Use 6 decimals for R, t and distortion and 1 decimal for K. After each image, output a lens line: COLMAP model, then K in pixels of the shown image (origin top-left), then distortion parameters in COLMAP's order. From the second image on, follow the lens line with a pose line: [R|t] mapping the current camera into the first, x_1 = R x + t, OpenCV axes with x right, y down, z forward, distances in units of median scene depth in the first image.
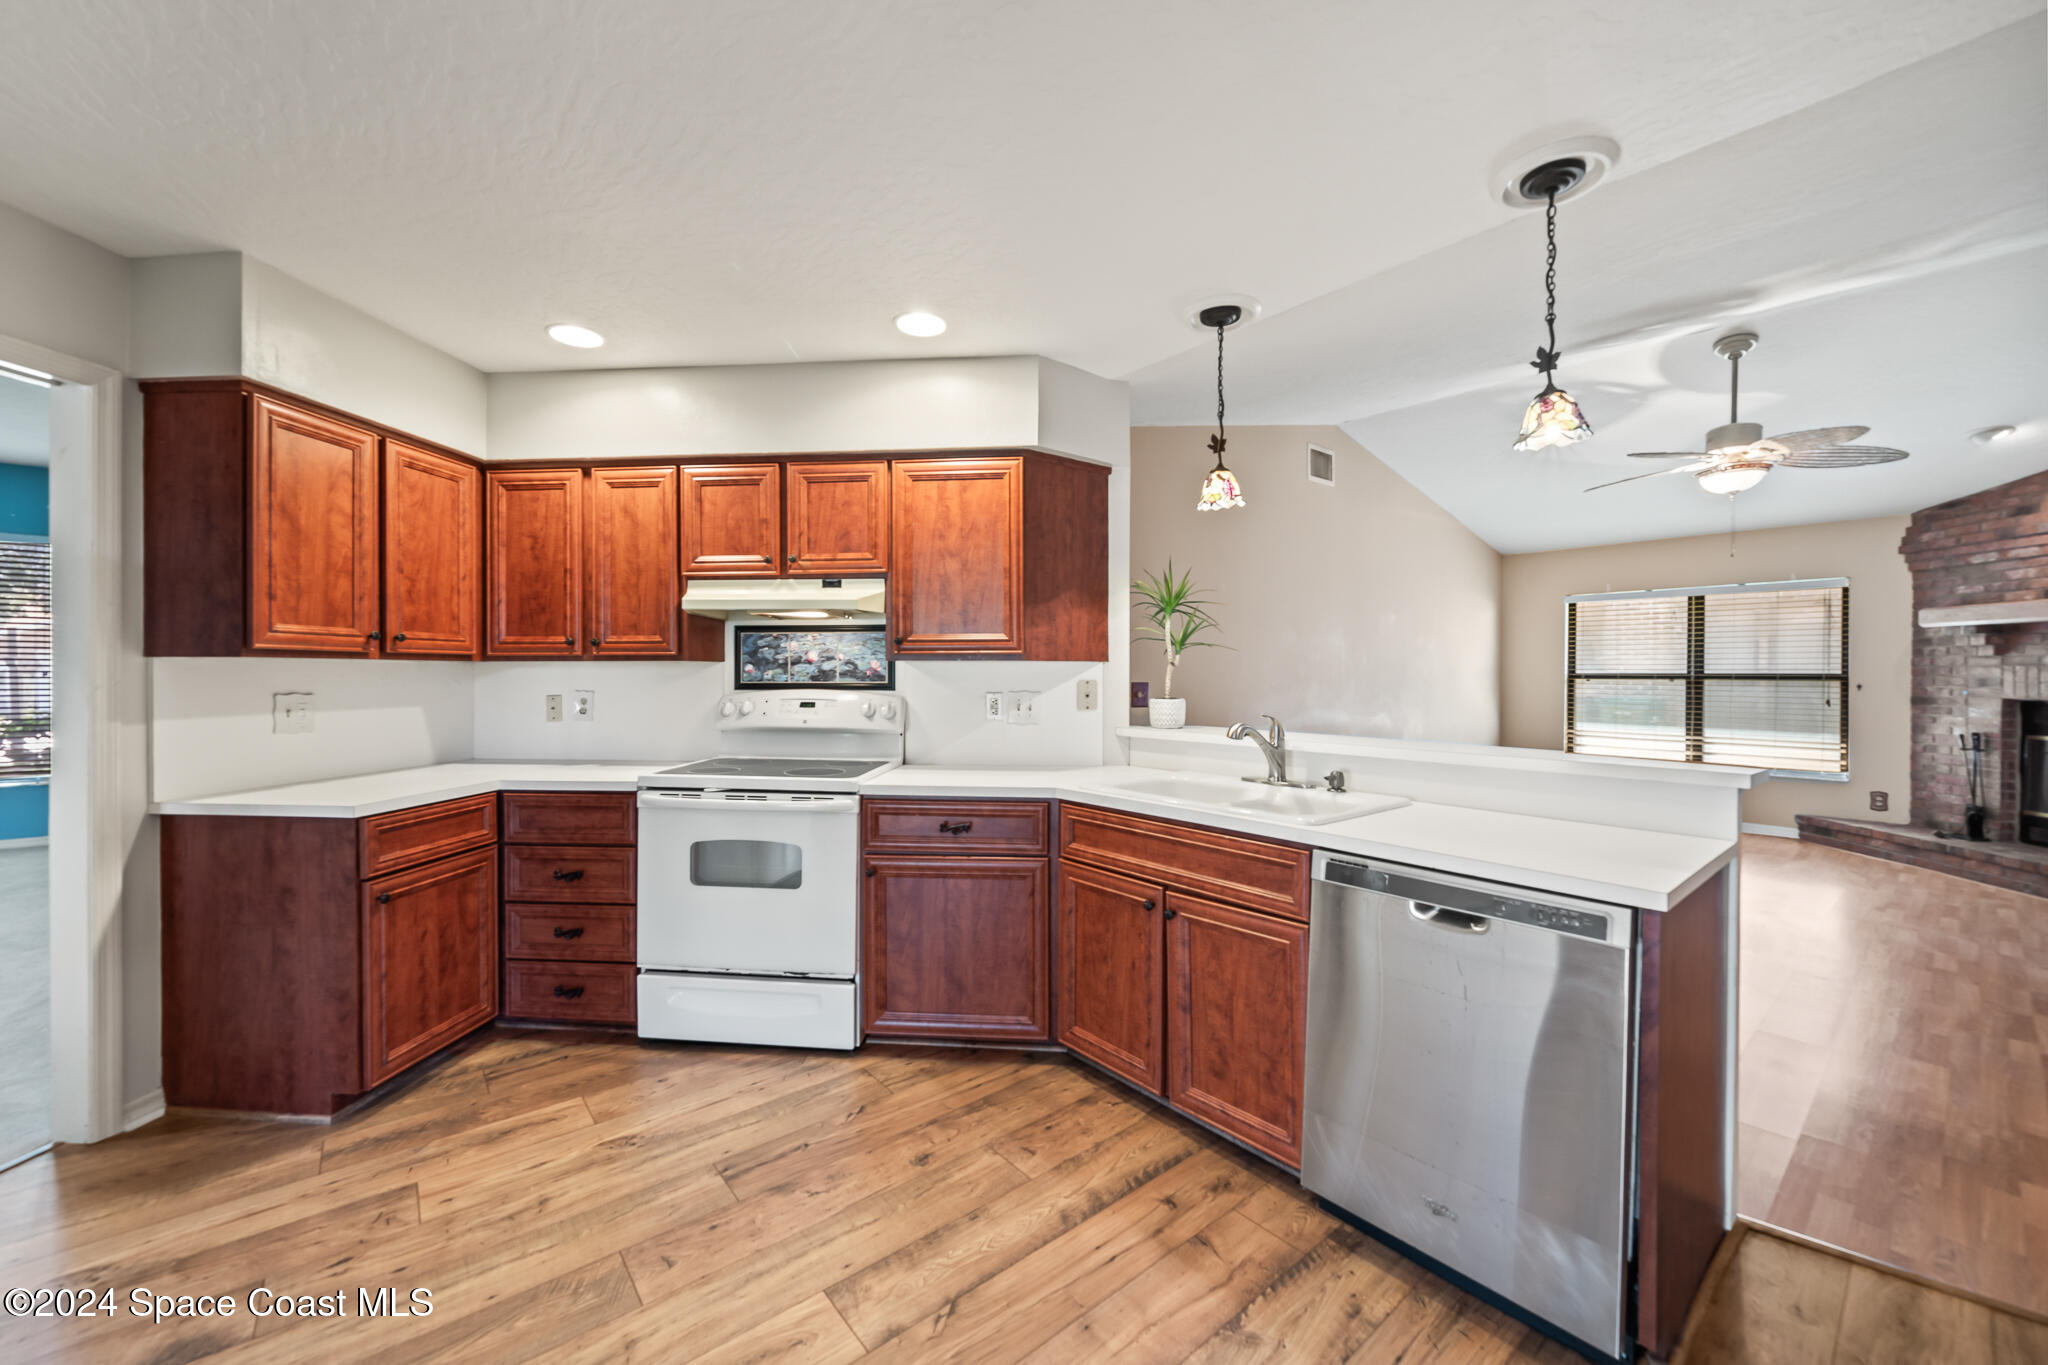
lens RADIAL K [[780.9, 0, 1024.7], [0, 780.9, 683.3], [0, 0, 1]] dist [-0.000766, 0.000107]
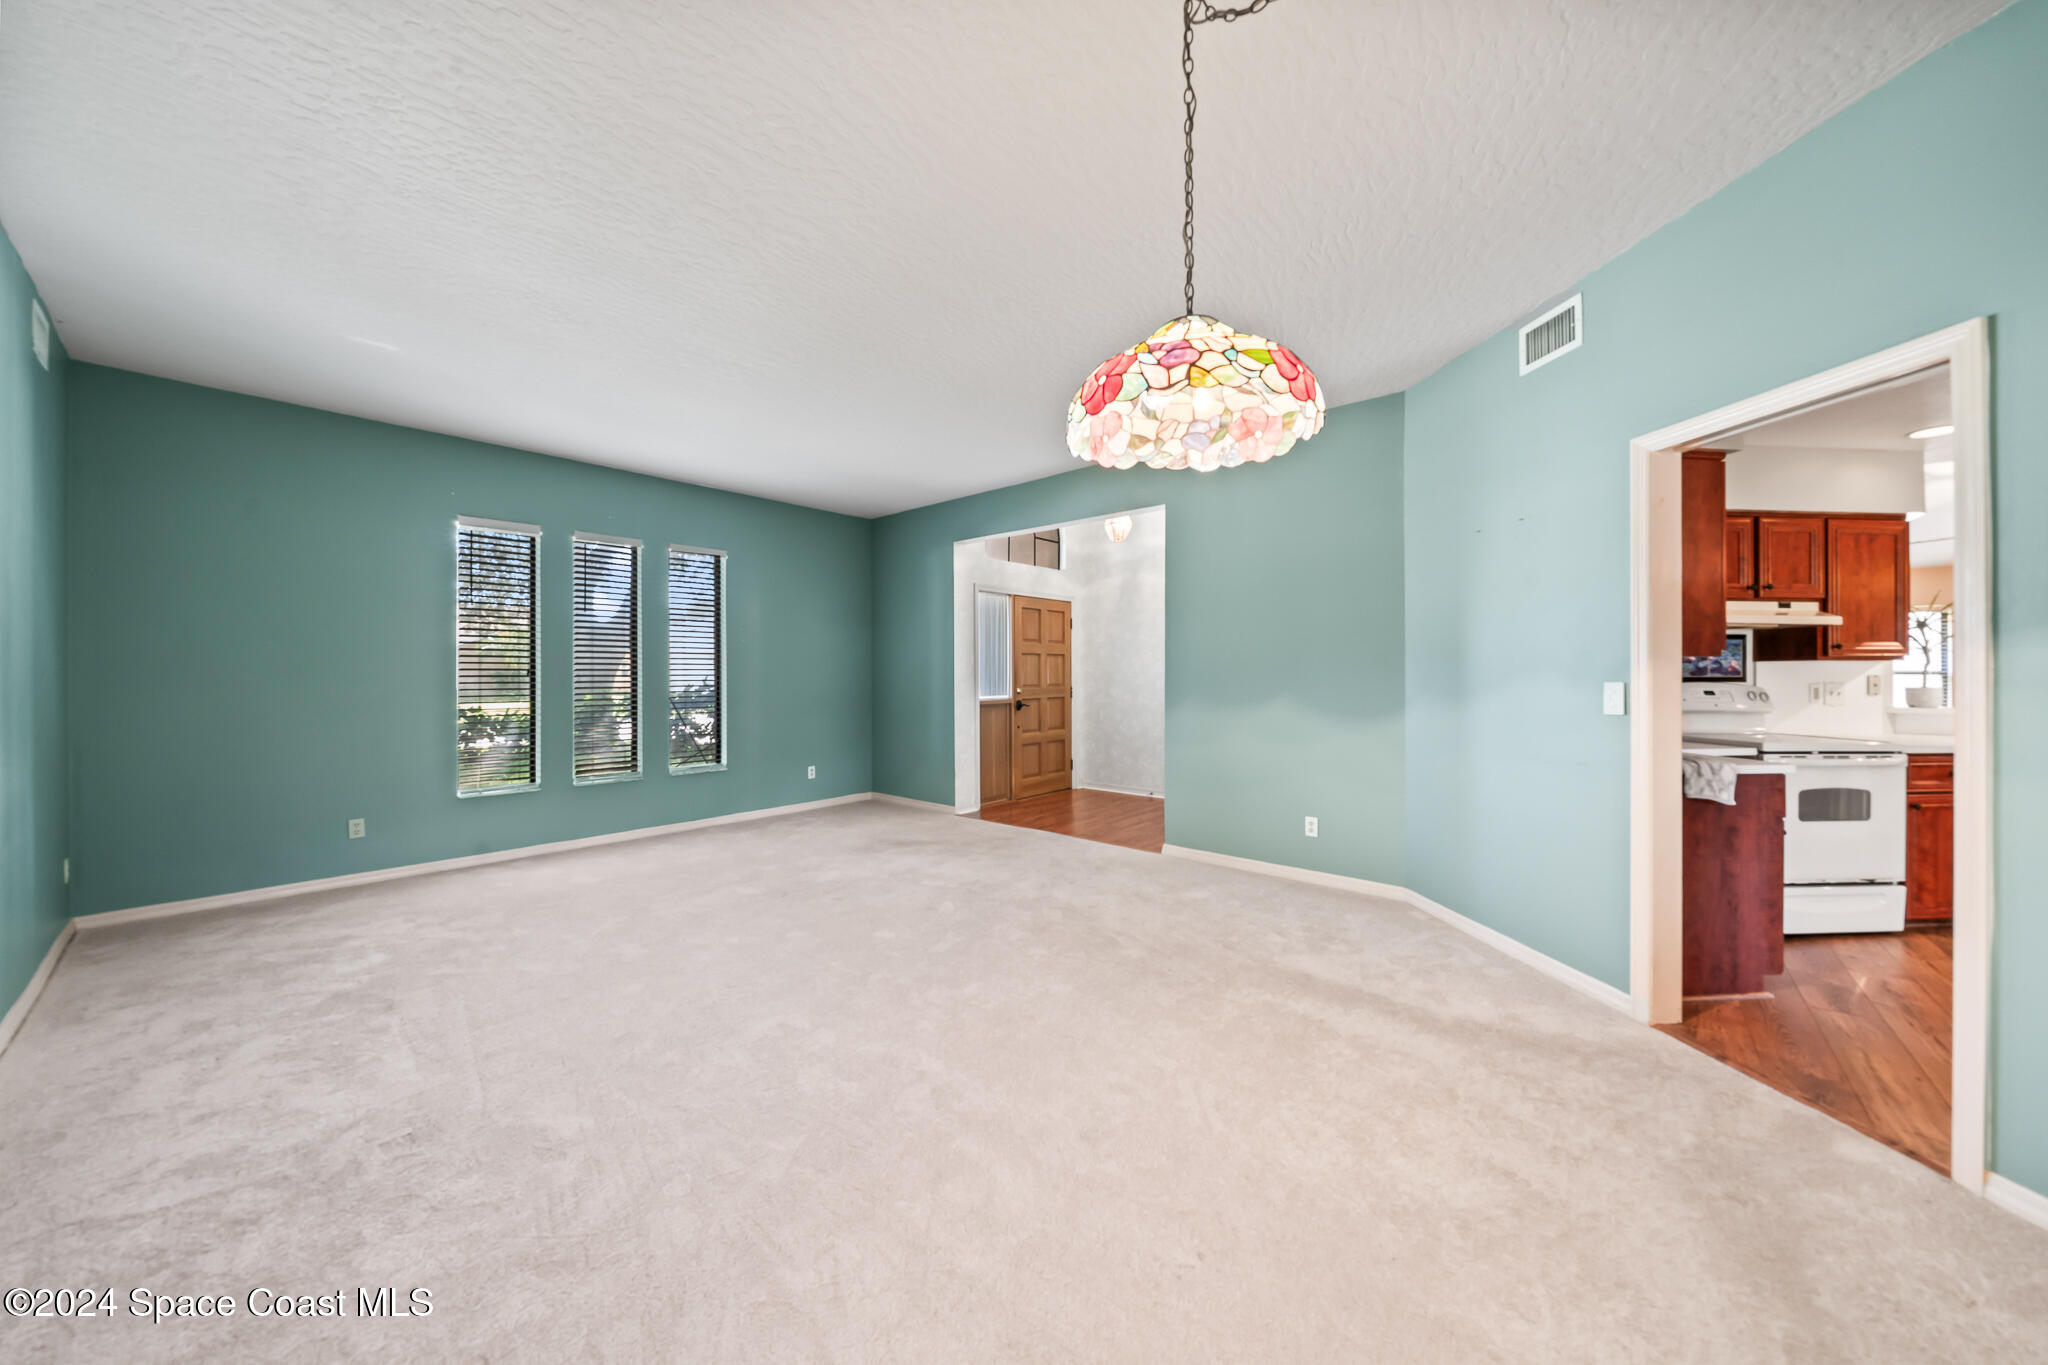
lens RADIAL K [[709.6, 0, 1025.1], [0, 709.6, 676.1], [0, 0, 1]] dist [-0.009729, -0.000128]
pose [[0.984445, -0.000688, 0.175693, -1.605939], [0.002434, 0.999950, -0.009723, 0.006839], [-0.175677, 0.009999, 0.984397, 0.011085]]
